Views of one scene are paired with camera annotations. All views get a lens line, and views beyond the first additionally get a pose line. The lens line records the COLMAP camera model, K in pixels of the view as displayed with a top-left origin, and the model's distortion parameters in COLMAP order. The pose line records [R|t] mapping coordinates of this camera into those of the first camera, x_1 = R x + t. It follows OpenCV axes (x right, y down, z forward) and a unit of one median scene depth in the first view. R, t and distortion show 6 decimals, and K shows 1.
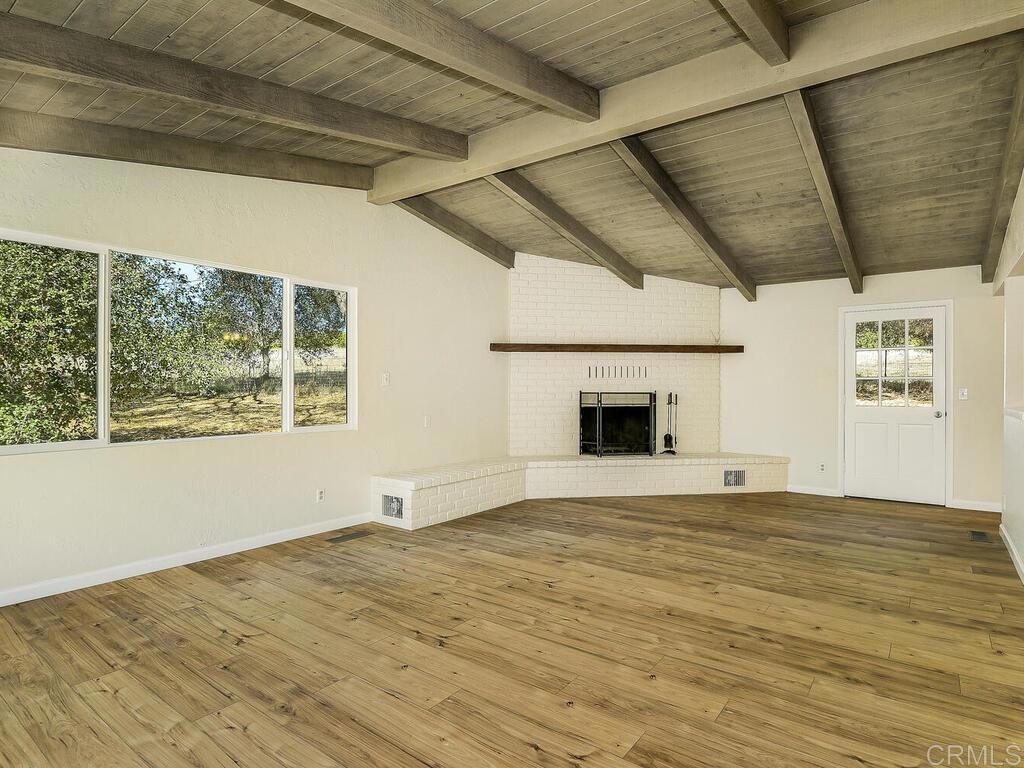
lens RADIAL K [[563.4, 0, 527.0], [0, 563.4, 383.7], [0, 0, 1]] dist [0.002895, 0.000221]
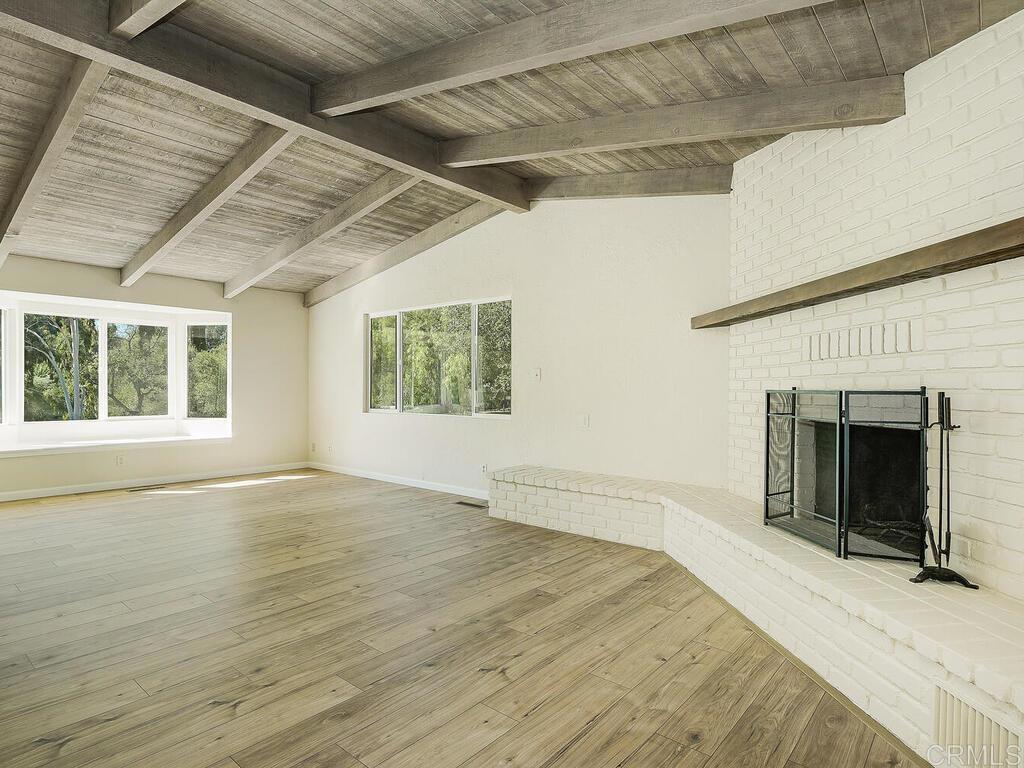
lens RADIAL K [[566.2, 0, 515.9], [0, 566.2, 391.7], [0, 0, 1]] dist [-0.011183, -0.000830]
pose [[-0.067484, 0.003144, -0.997715, 0.690750], [-0.001653, 0.999993, 0.003263, 0.016686], [0.997719, 0.001870, -0.067478, 0.902034]]
